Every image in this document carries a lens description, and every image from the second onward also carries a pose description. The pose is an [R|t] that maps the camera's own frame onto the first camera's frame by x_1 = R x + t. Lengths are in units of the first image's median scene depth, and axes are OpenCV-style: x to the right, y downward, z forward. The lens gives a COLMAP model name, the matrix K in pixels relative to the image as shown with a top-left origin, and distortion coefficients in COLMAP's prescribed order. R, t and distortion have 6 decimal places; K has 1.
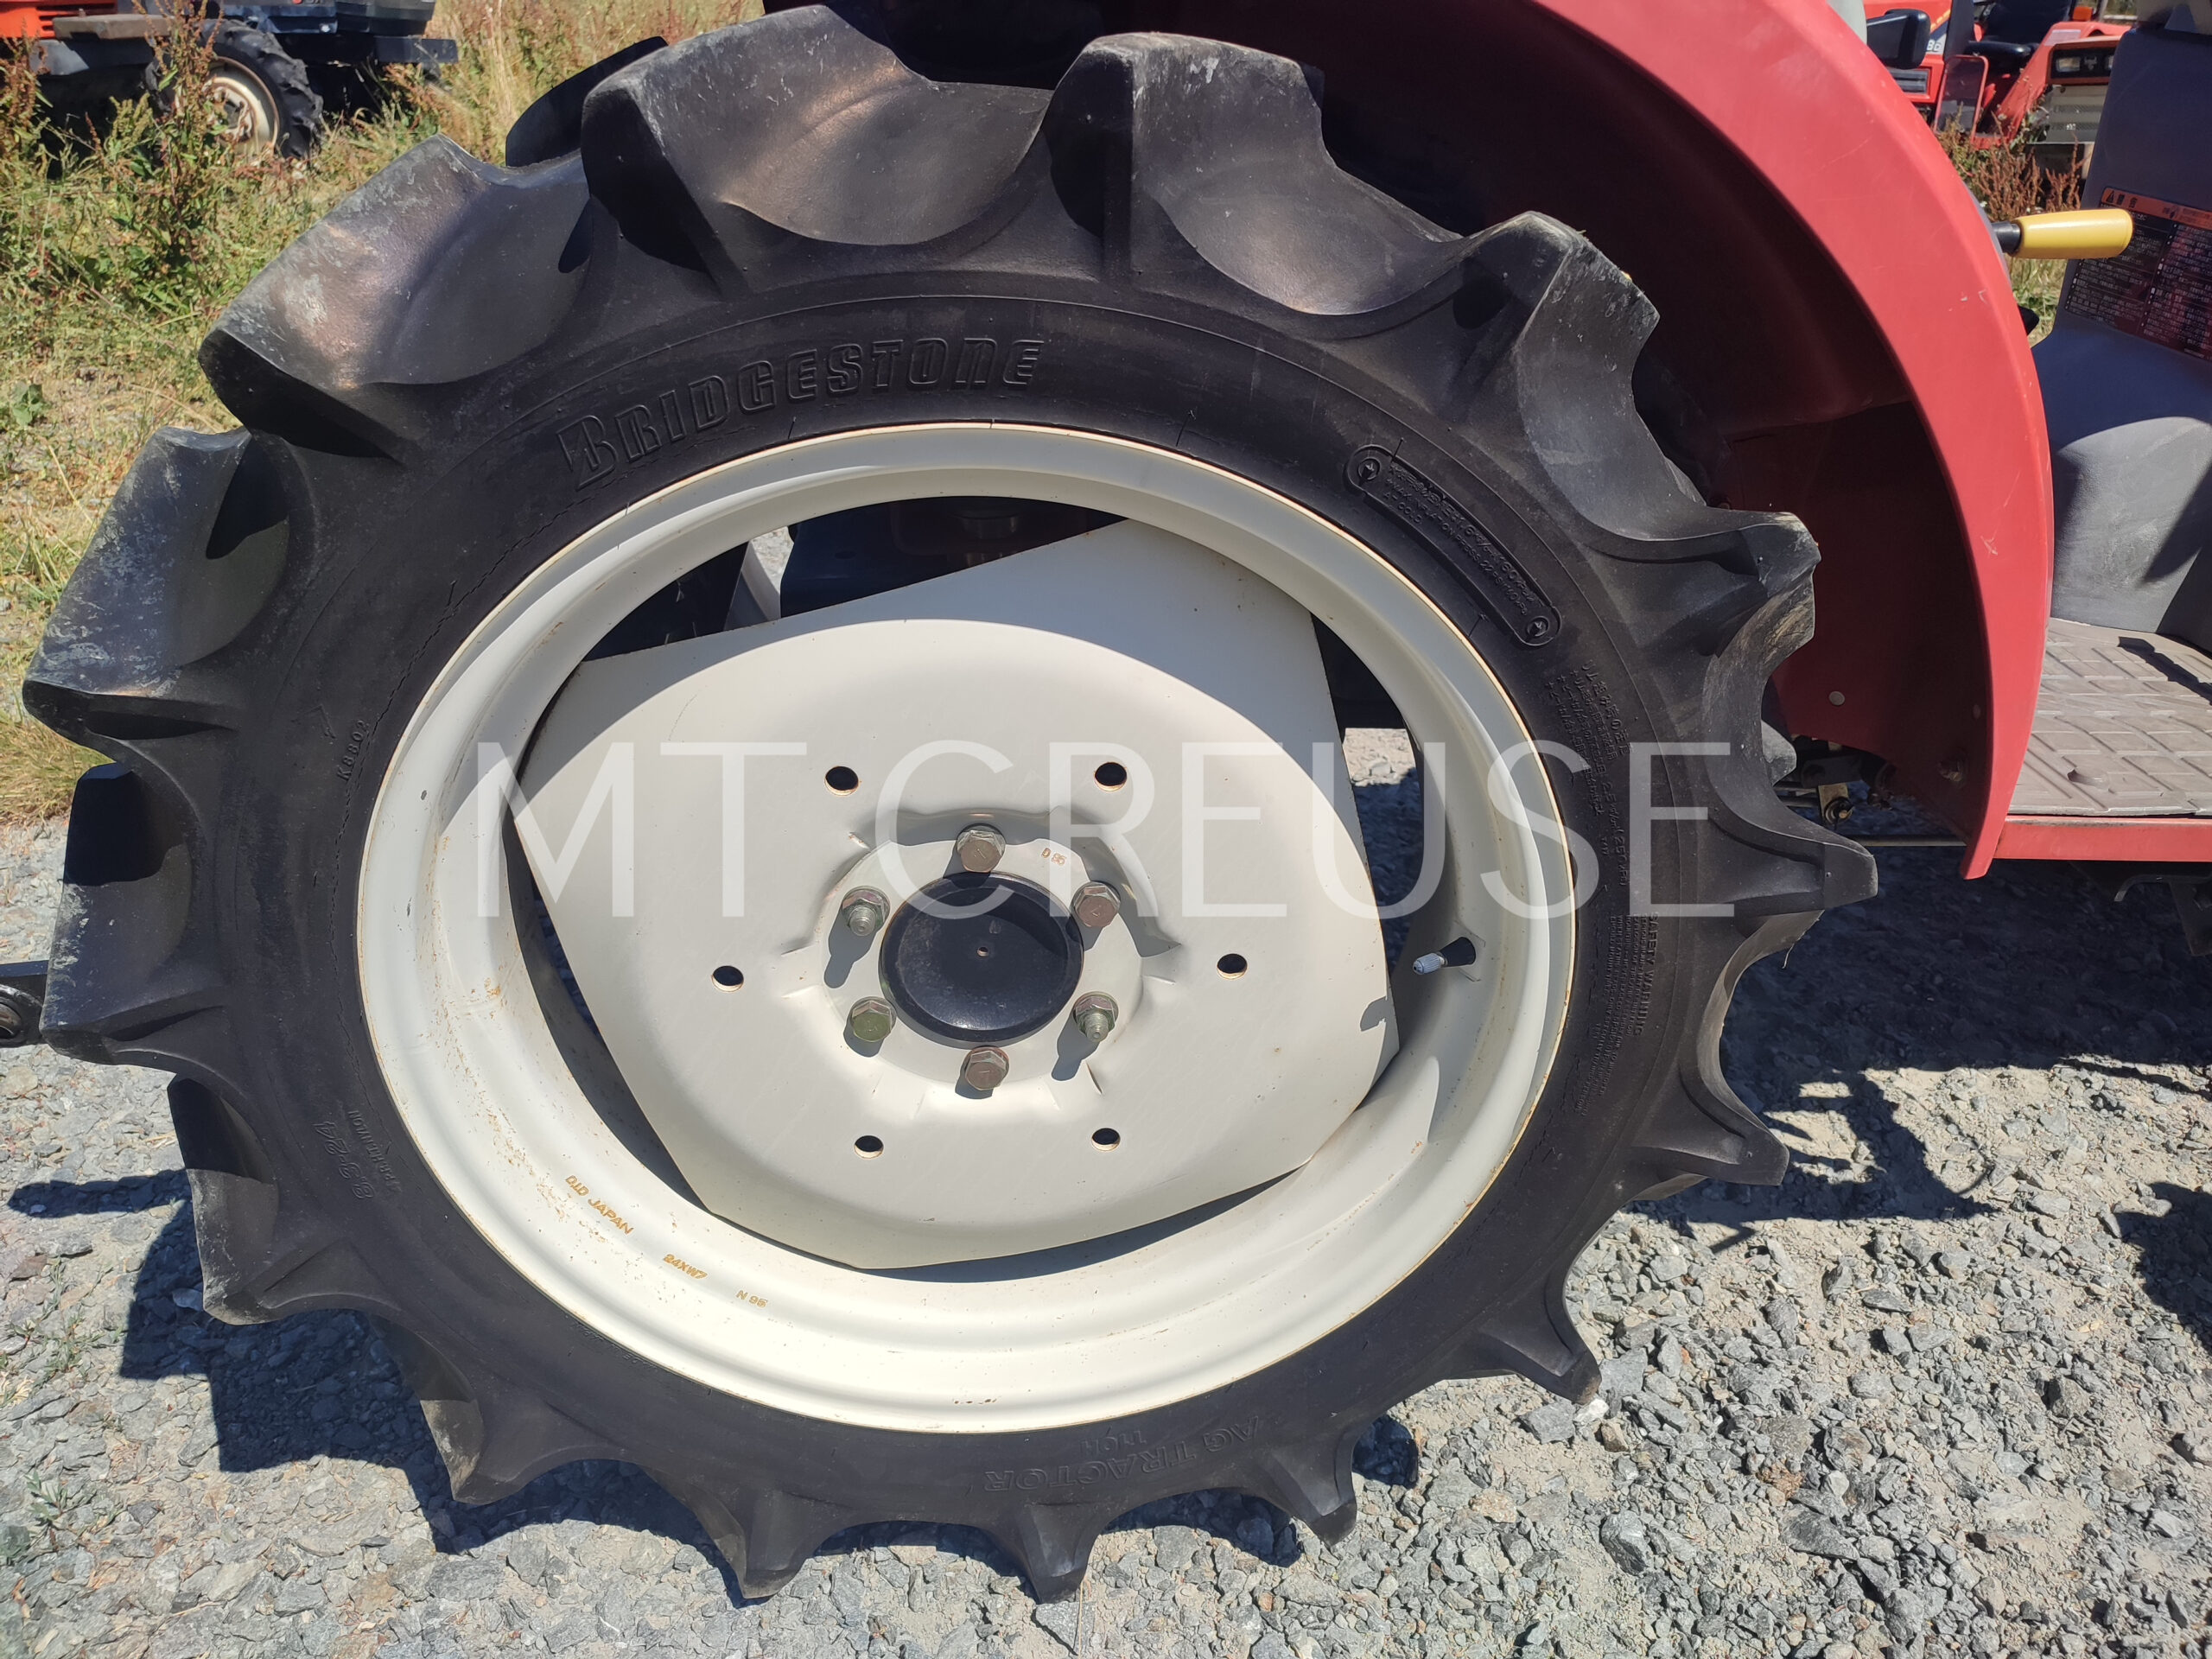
lens RADIAL K [[1616.3, 0, 1110.3], [0, 1616.3, 824.8], [0, 0, 1]] dist [0.030729, -0.037599]
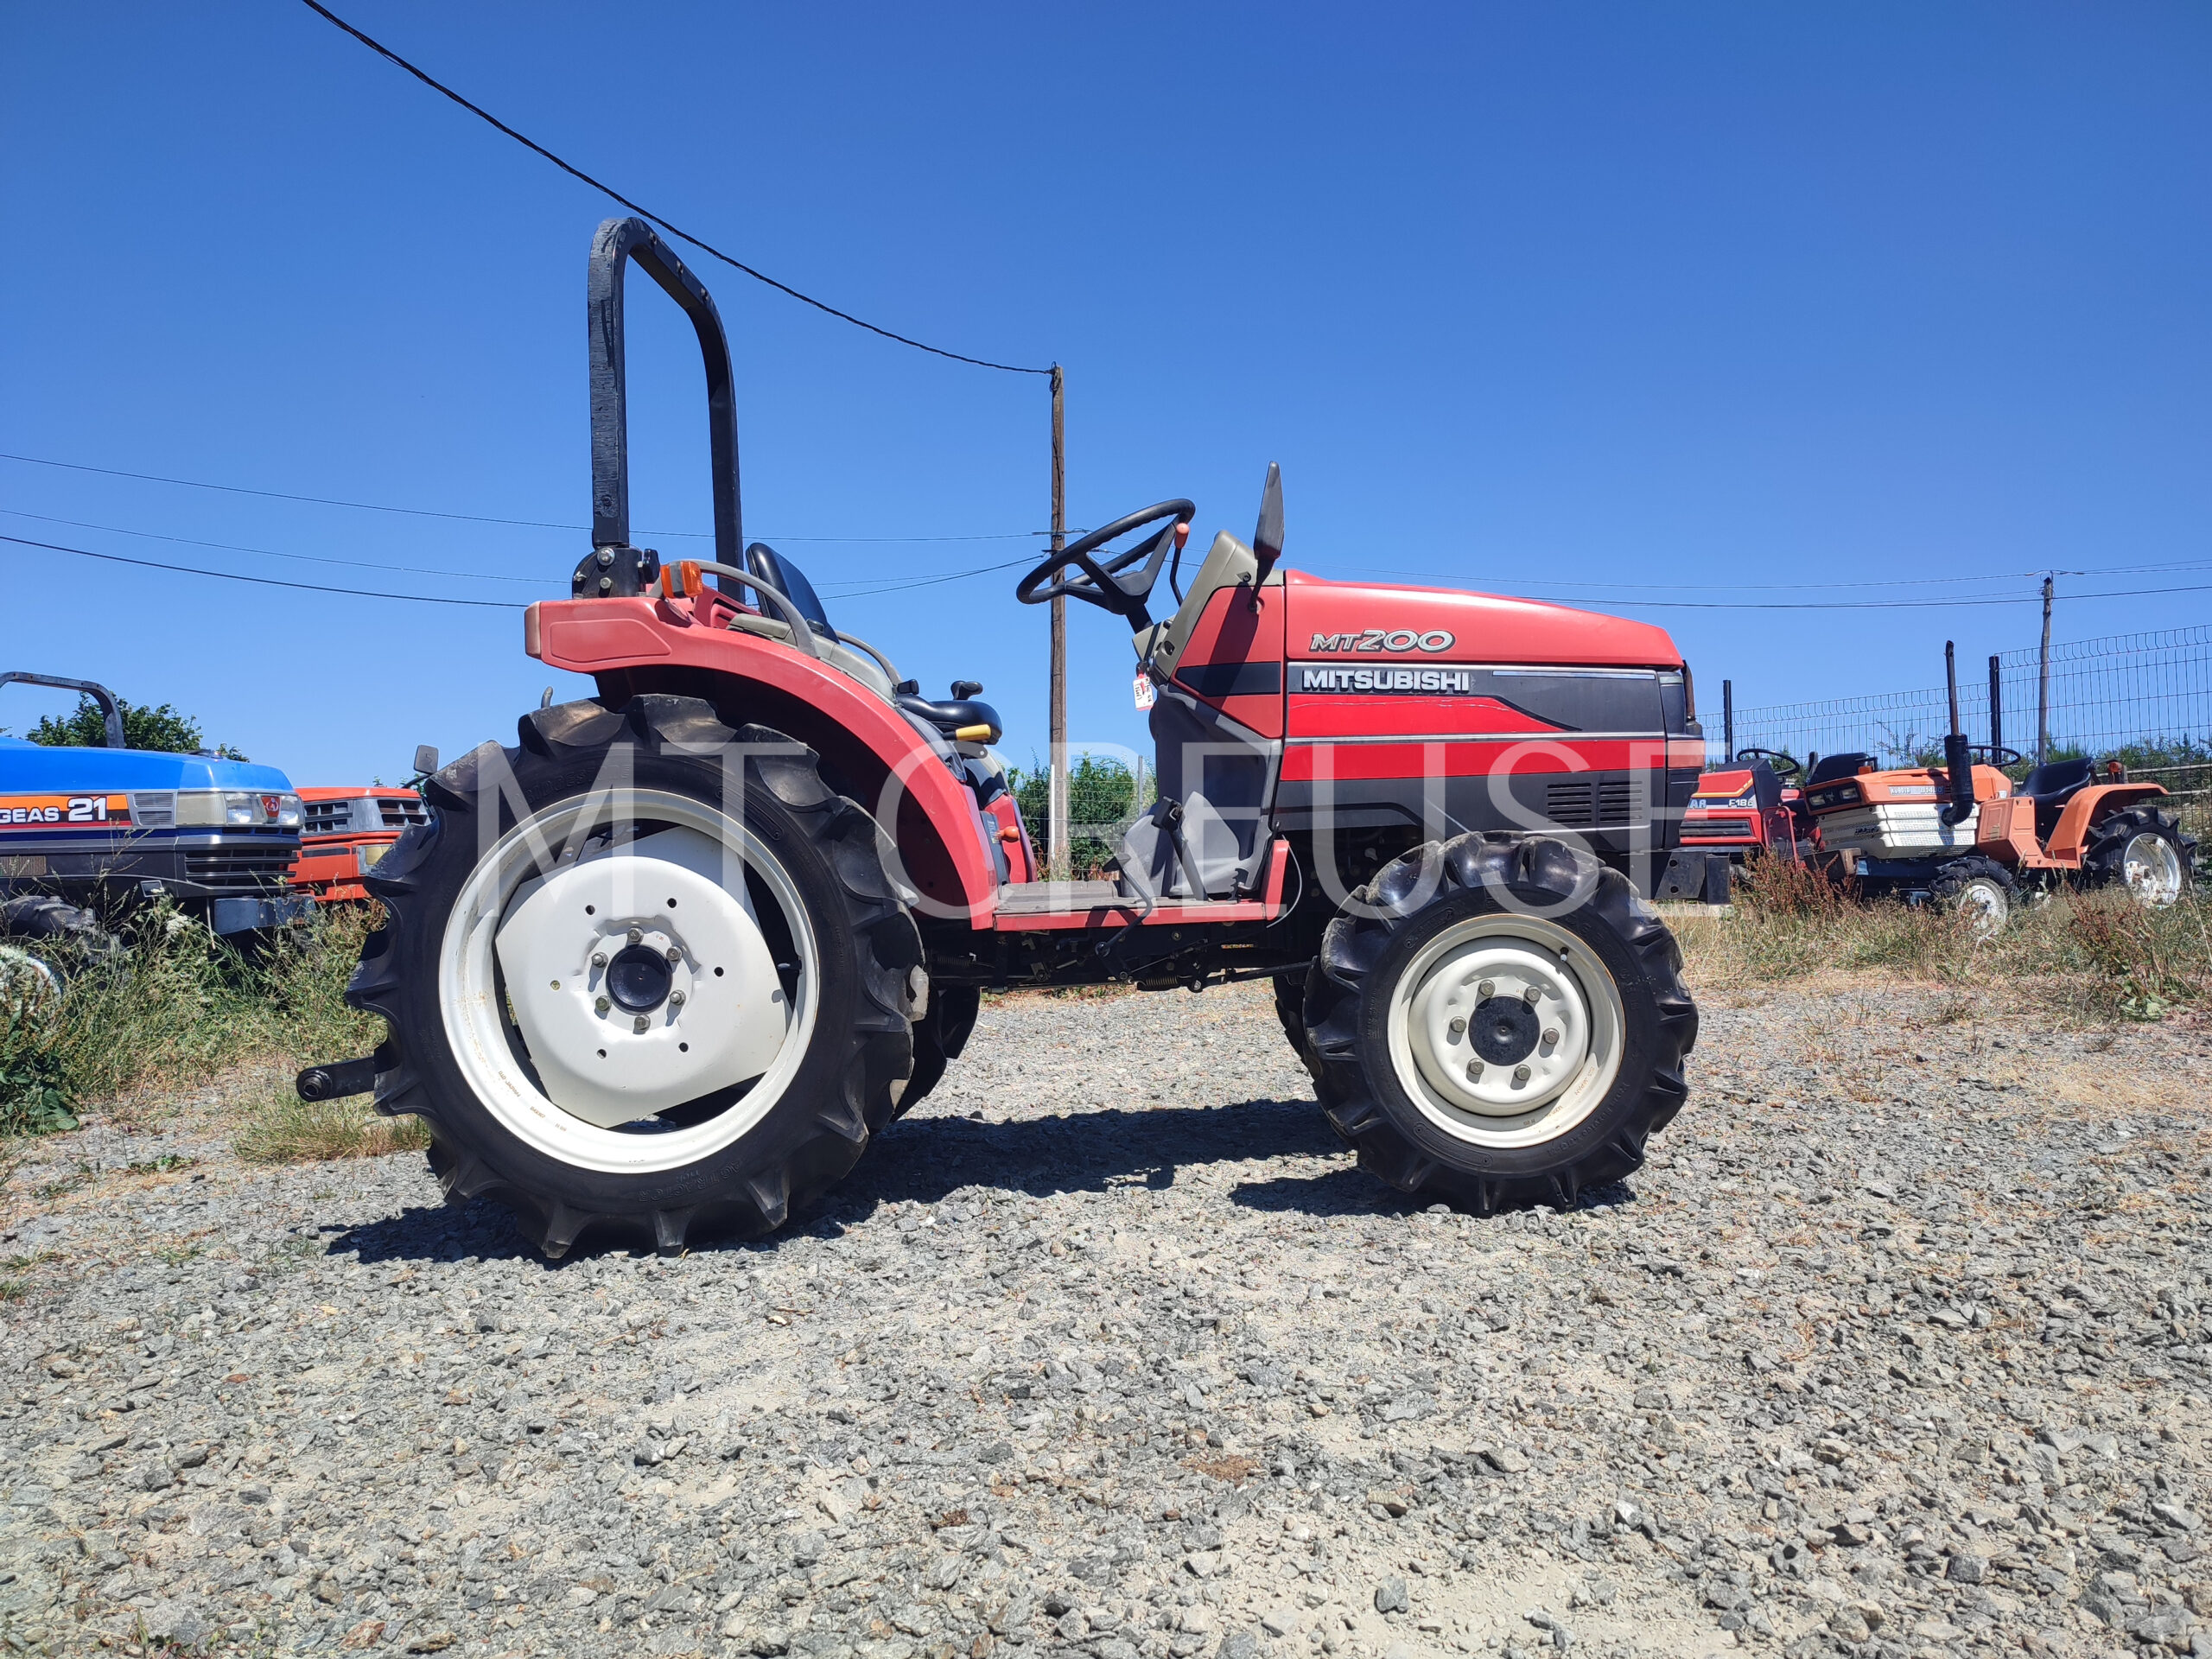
lens RADIAL K [[1616.3, 0, 1110.3], [0, 1616.3, 824.8], [0, 0, 1]] dist [0.030729, -0.037599]
pose [[0.991432, -0.086759, -0.097650, 1.104995], [0.032455, 0.887735, -0.459209, 1.239171], [0.126528, 0.452105, 0.882945, -1.671541]]
